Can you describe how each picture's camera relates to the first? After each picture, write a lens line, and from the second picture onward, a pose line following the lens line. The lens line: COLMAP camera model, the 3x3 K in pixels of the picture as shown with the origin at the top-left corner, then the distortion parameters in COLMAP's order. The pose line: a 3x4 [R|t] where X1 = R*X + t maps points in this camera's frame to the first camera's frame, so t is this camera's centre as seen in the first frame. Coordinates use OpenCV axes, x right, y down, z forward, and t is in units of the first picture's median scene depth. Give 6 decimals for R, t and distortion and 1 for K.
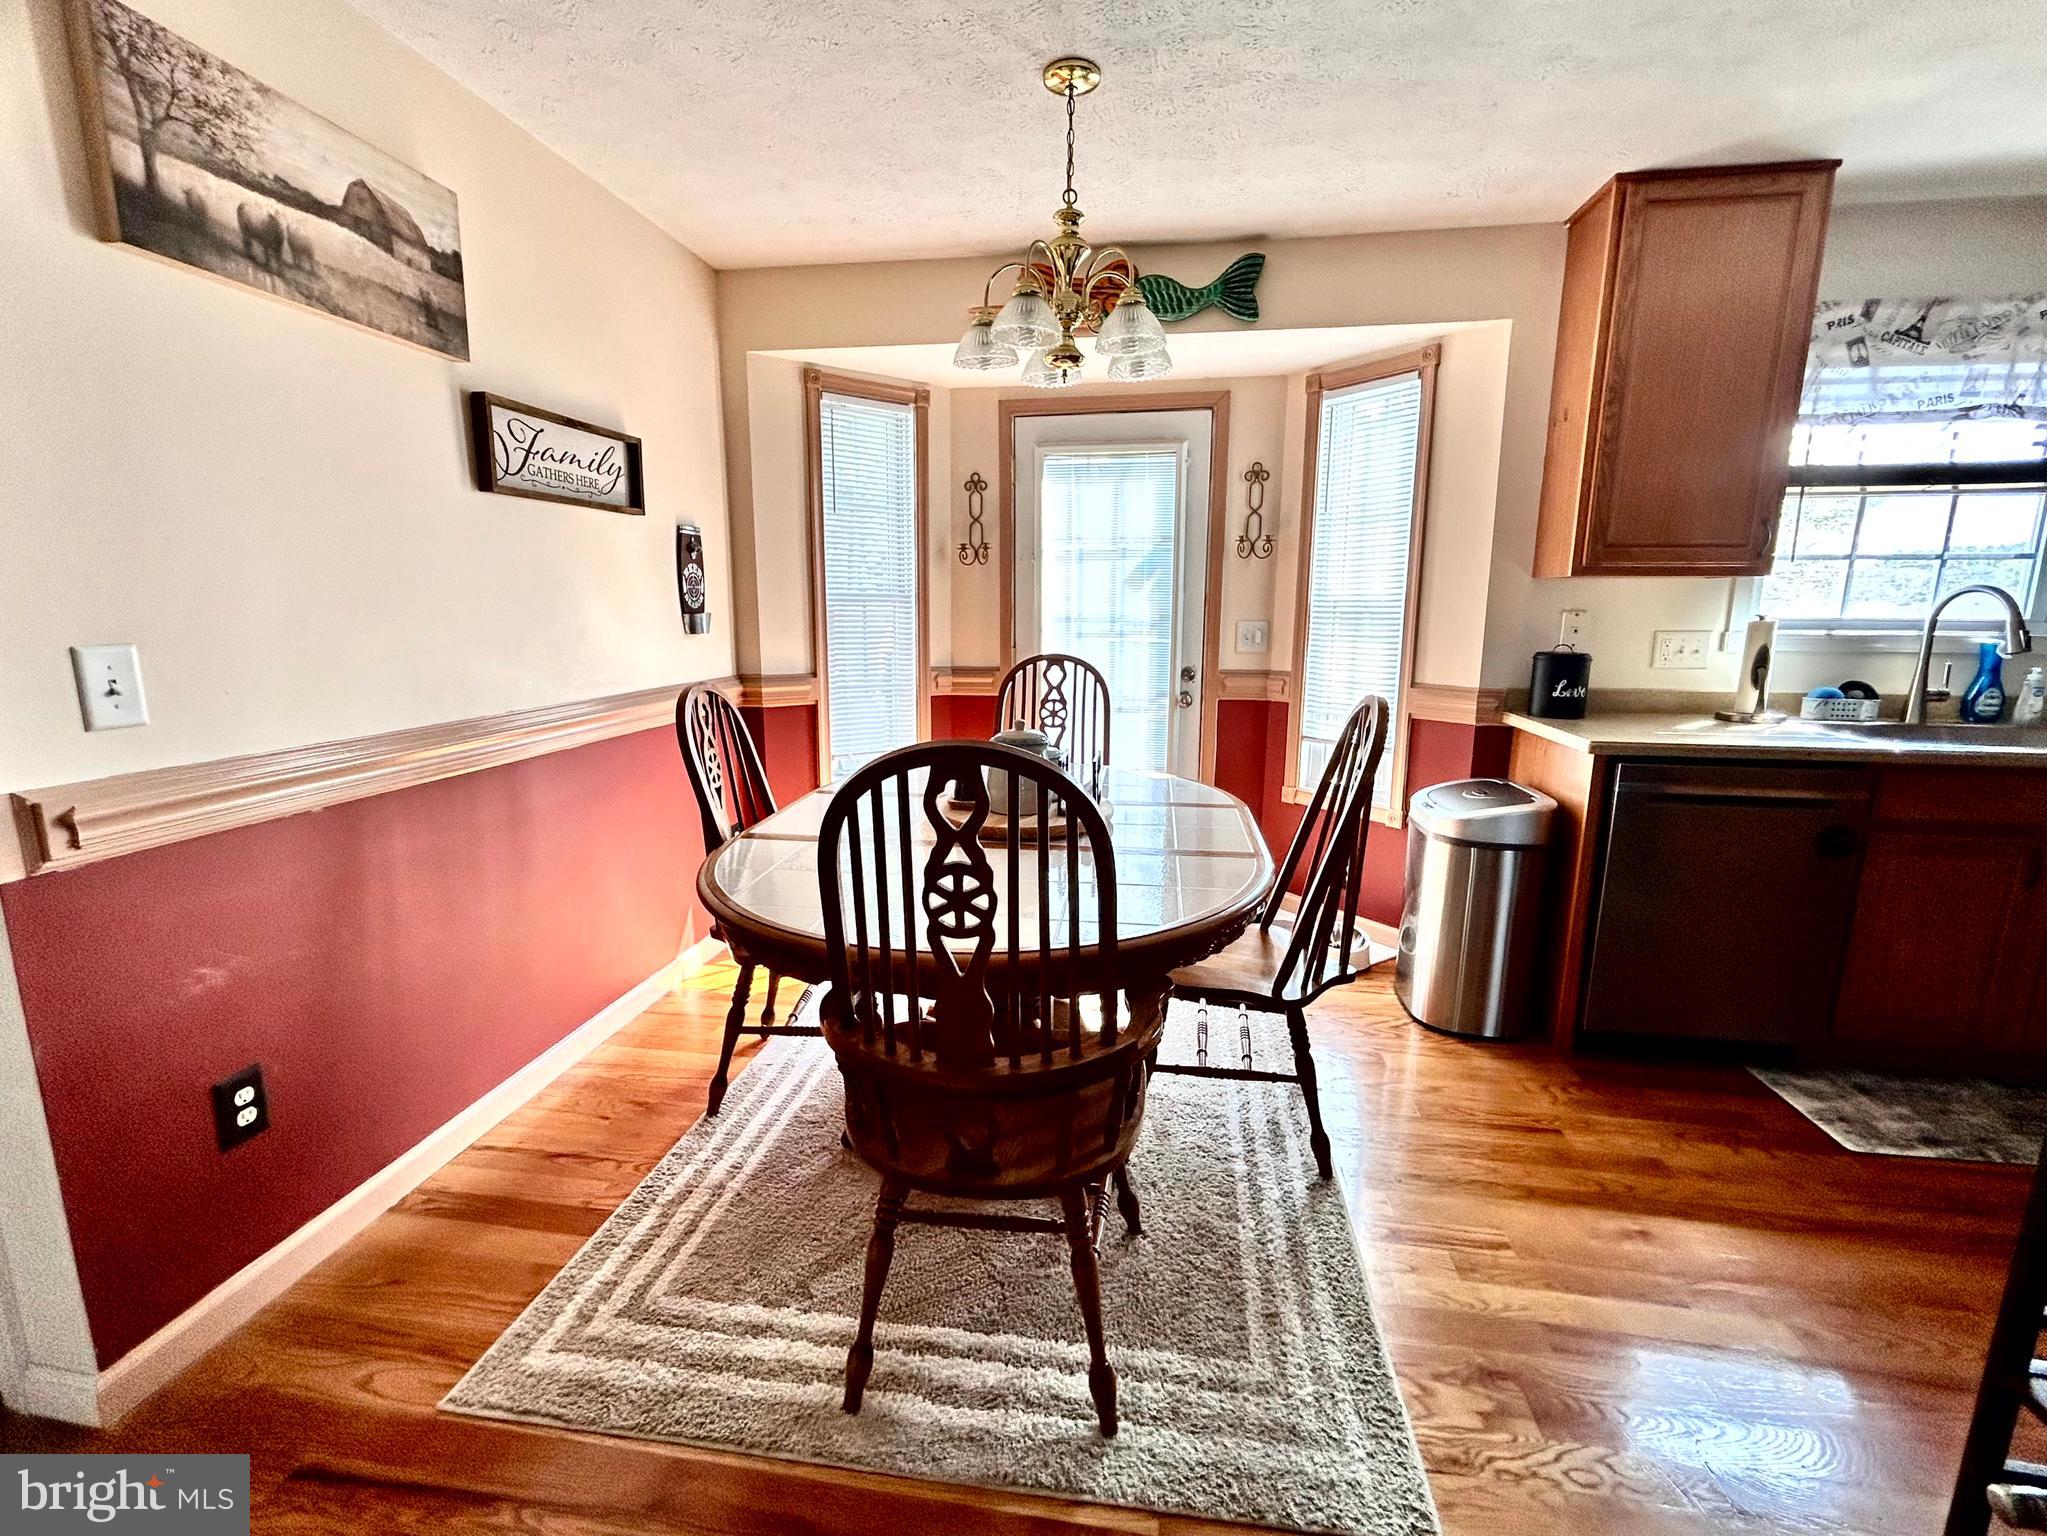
lens RADIAL K [[890.1, 0, 1020.9], [0, 890.1, 767.6], [0, 0, 1]] dist [-0.004256, 0.002663]
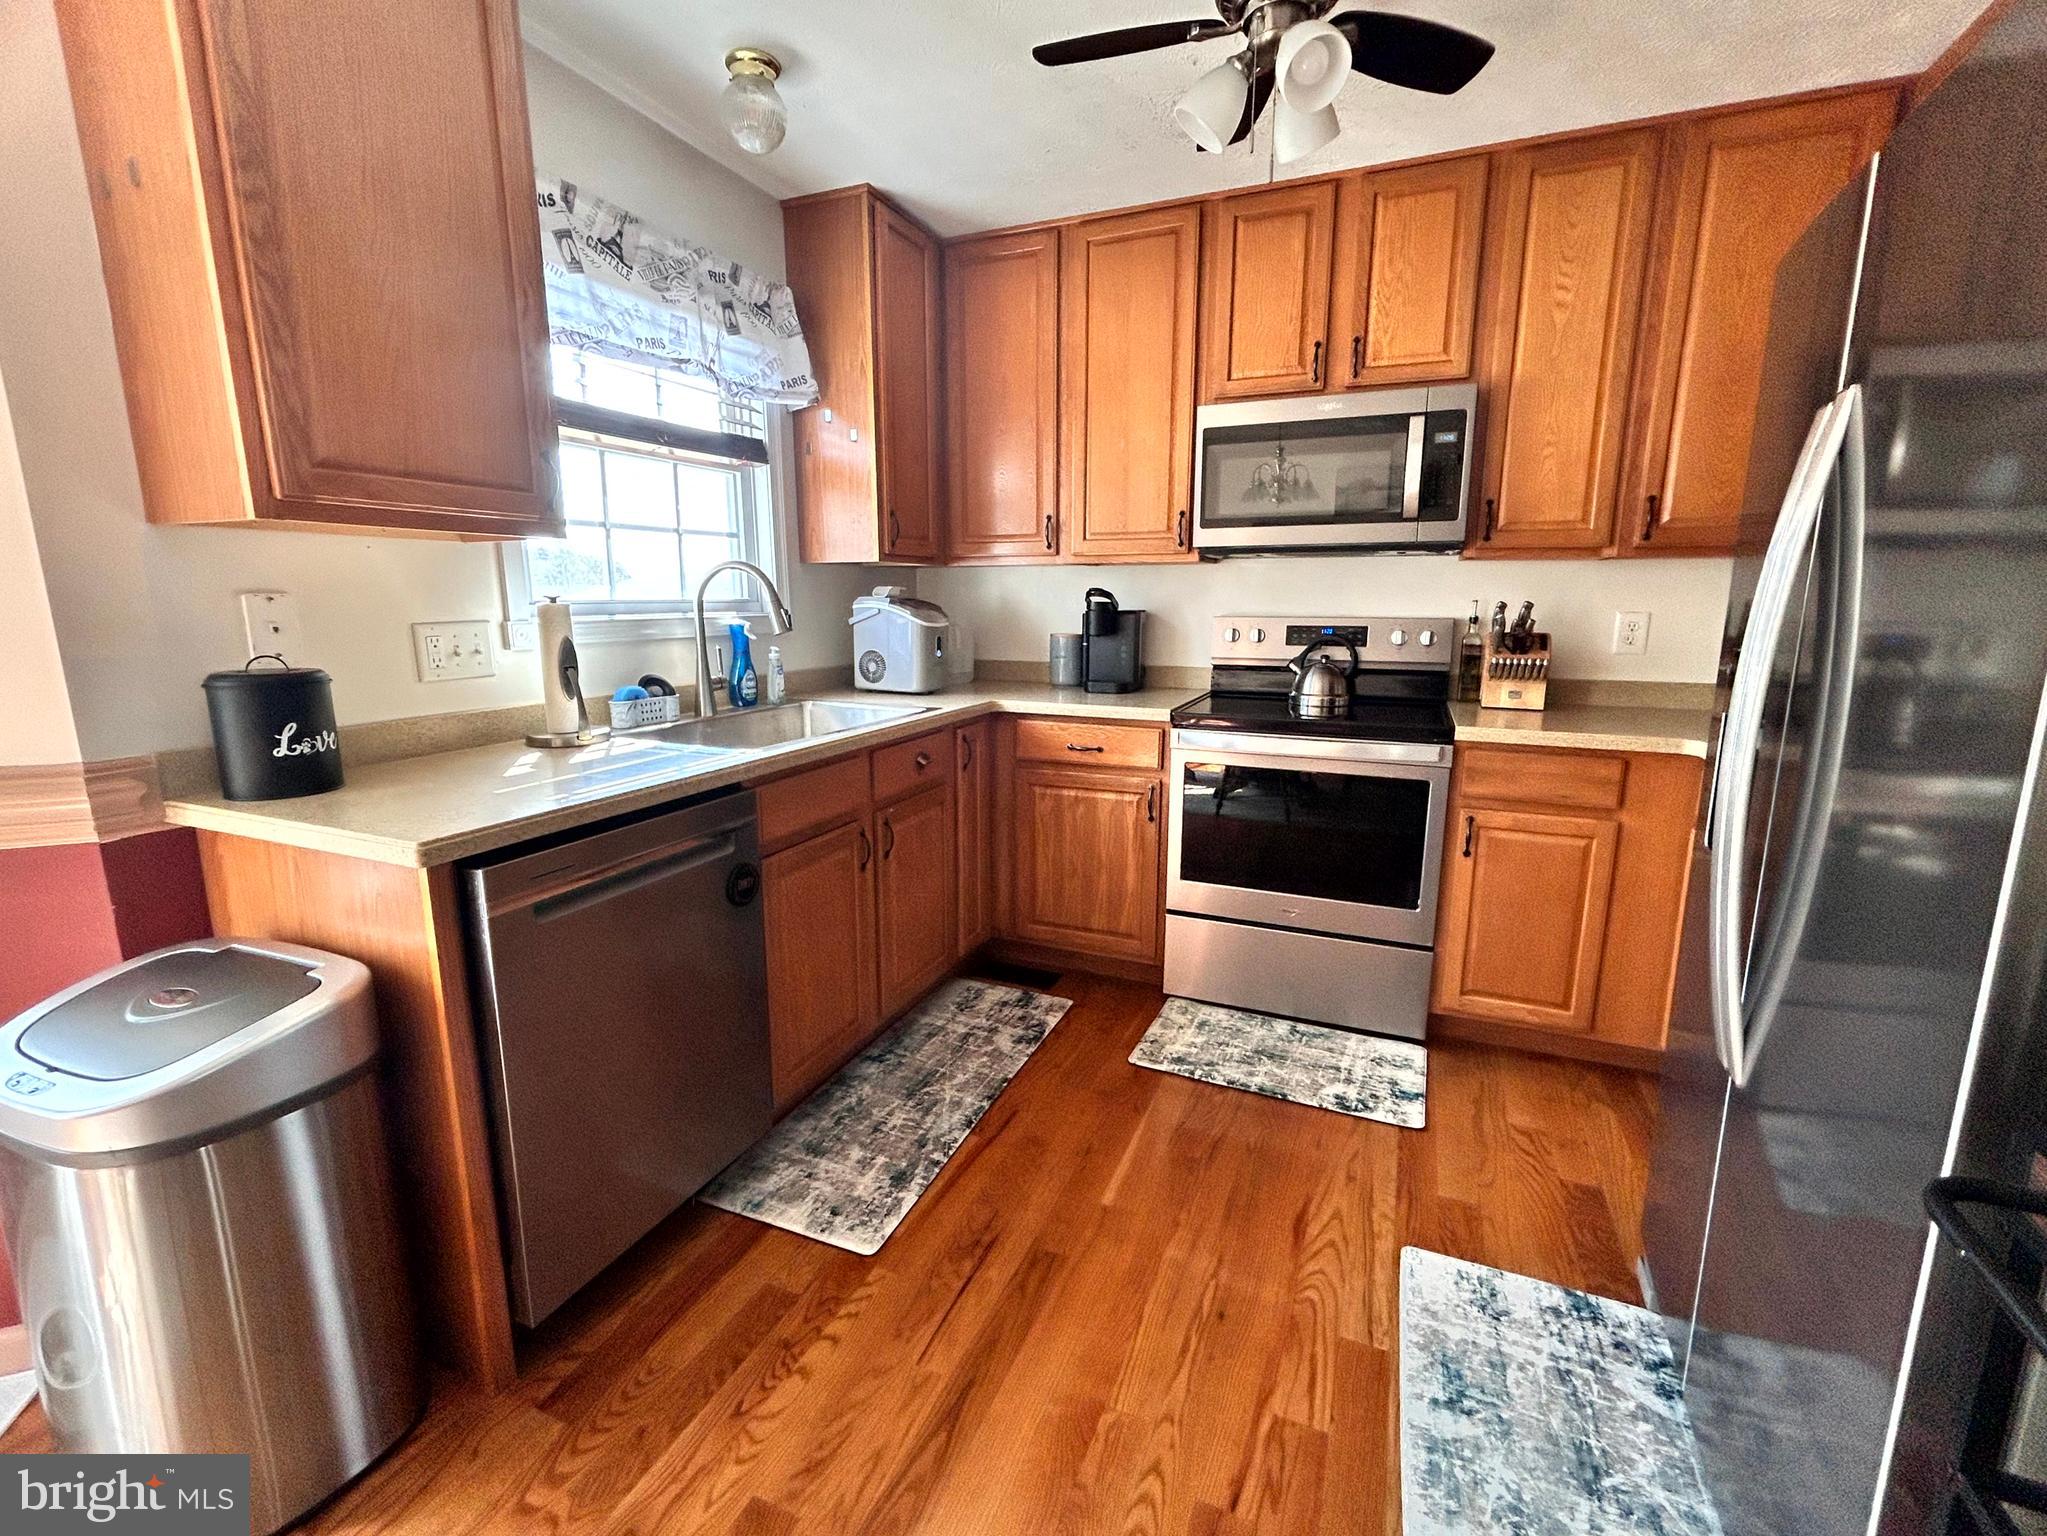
lens RADIAL K [[890.1, 0, 1023.9], [0, 890.1, 765.7], [0, 0, 1]] dist [-0.004256, 0.002663]
pose [[0.243433, -0.186898, 0.951740, 0.230911], [0.178142, 0.973182, 0.145544, -0.079106], [-0.953418, 0.134114, 0.270199, 0.485673]]
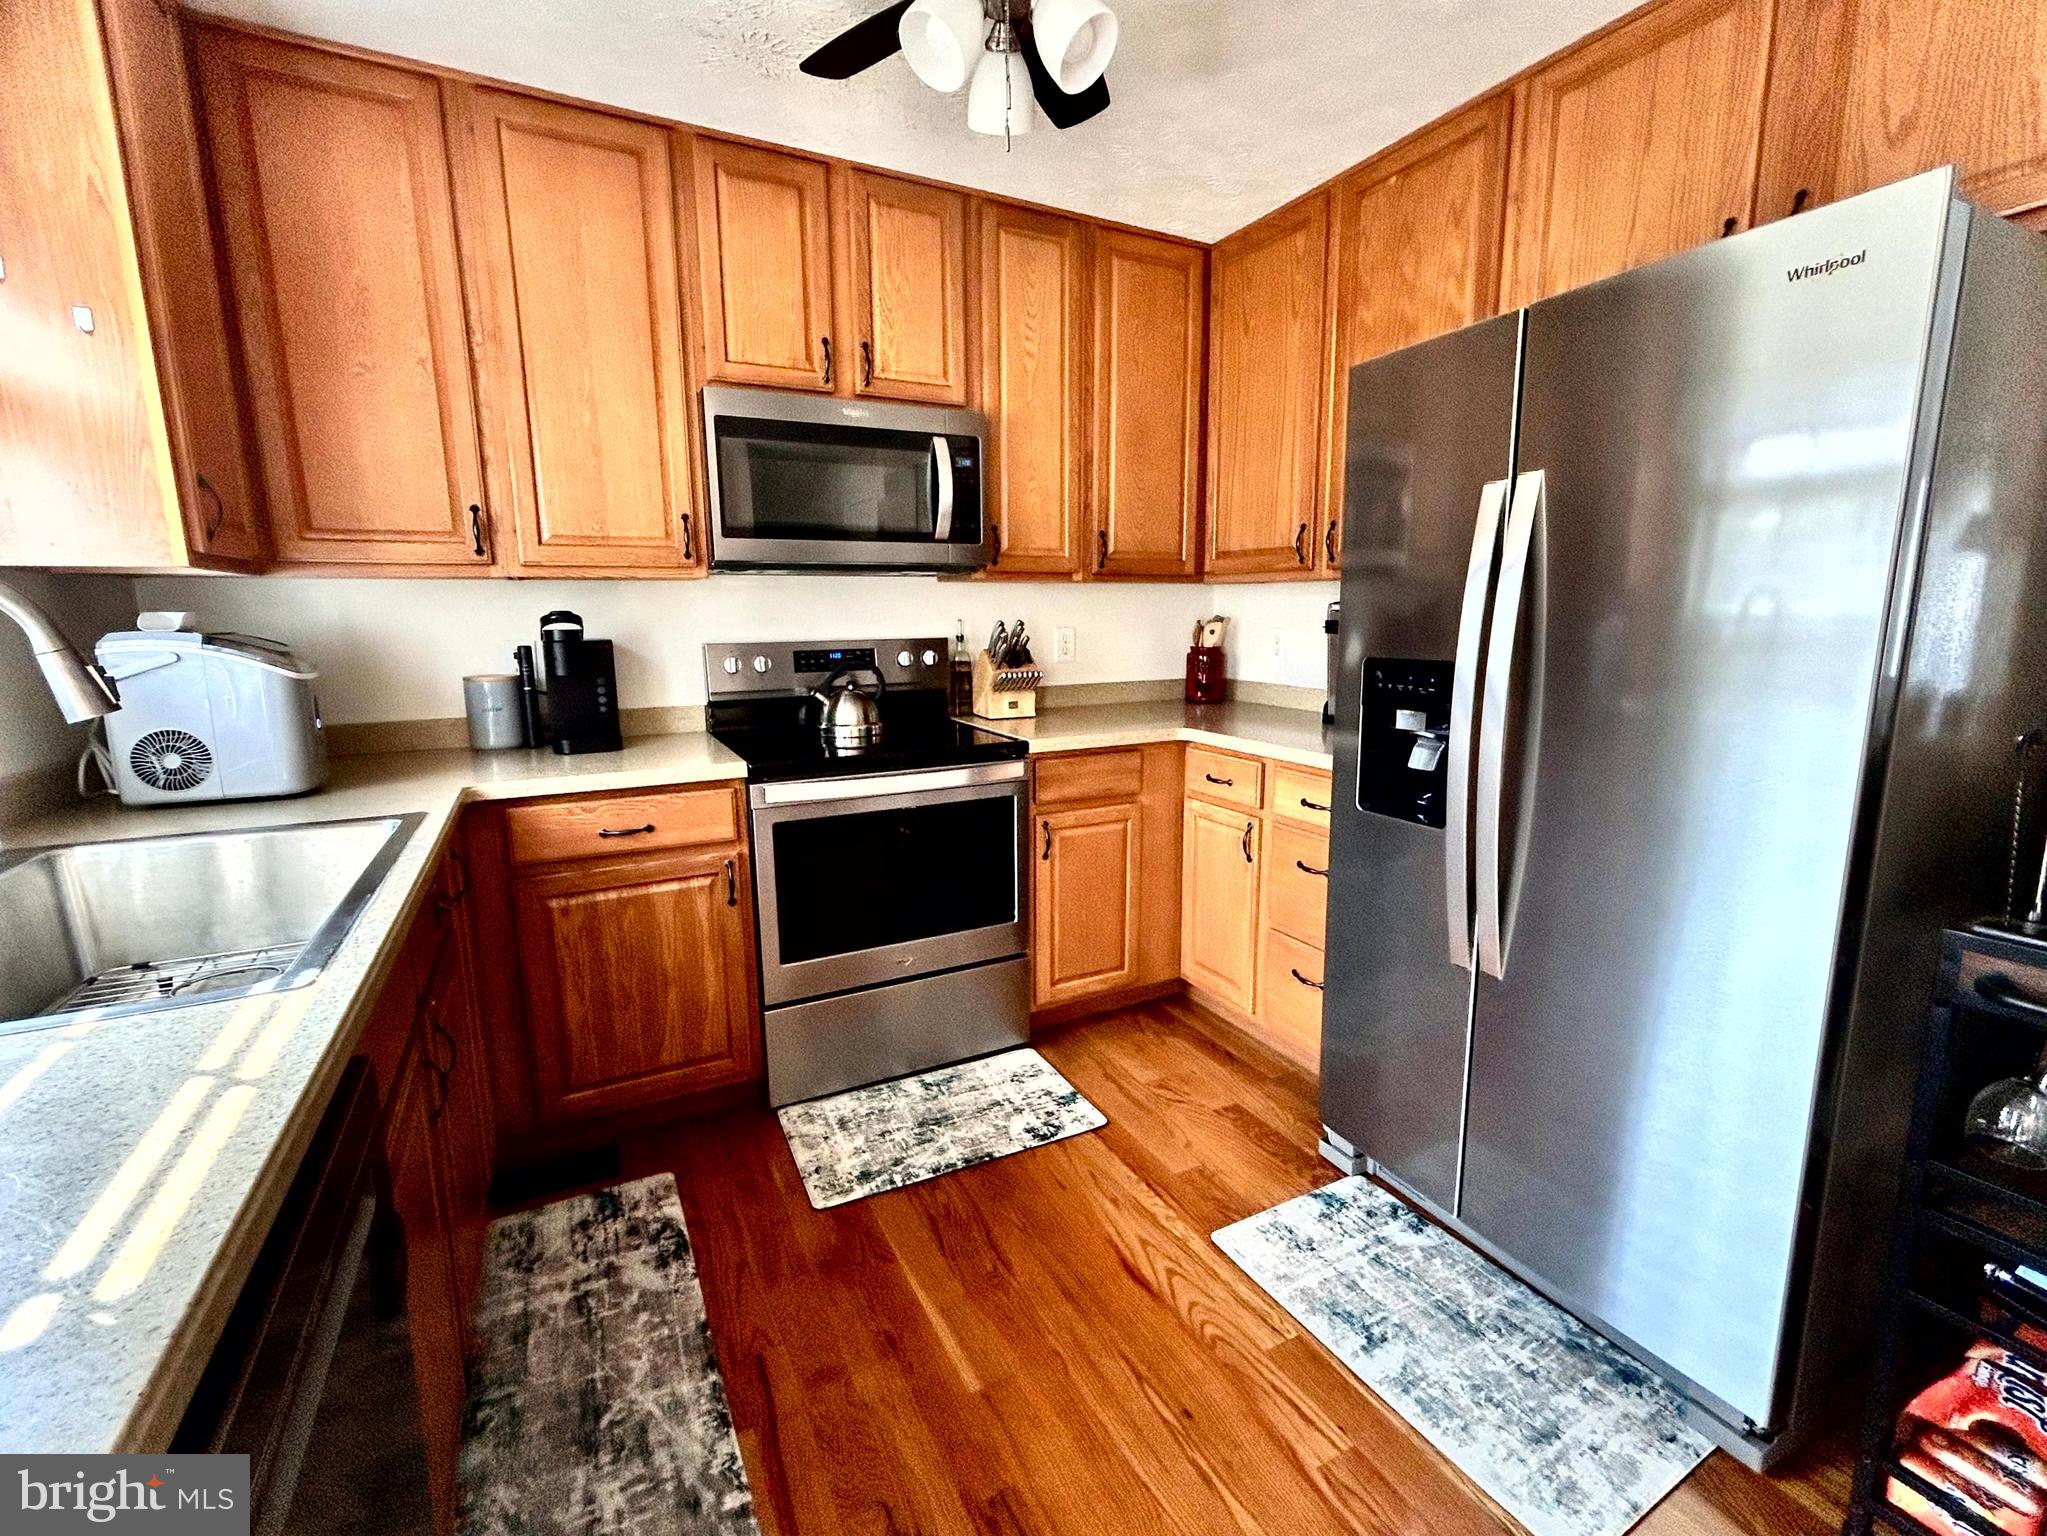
lens RADIAL K [[890.1, 0, 1026.4], [0, 890.1, 765.8], [0, 0, 1]] dist [-0.004256, 0.002663]
pose [[-0.597847, -0.140034, 0.789284, 0.455752], [0.152884, 0.946631, 0.283753, -0.152520], [-0.786896, 0.290310, -0.544532, 0.835770]]
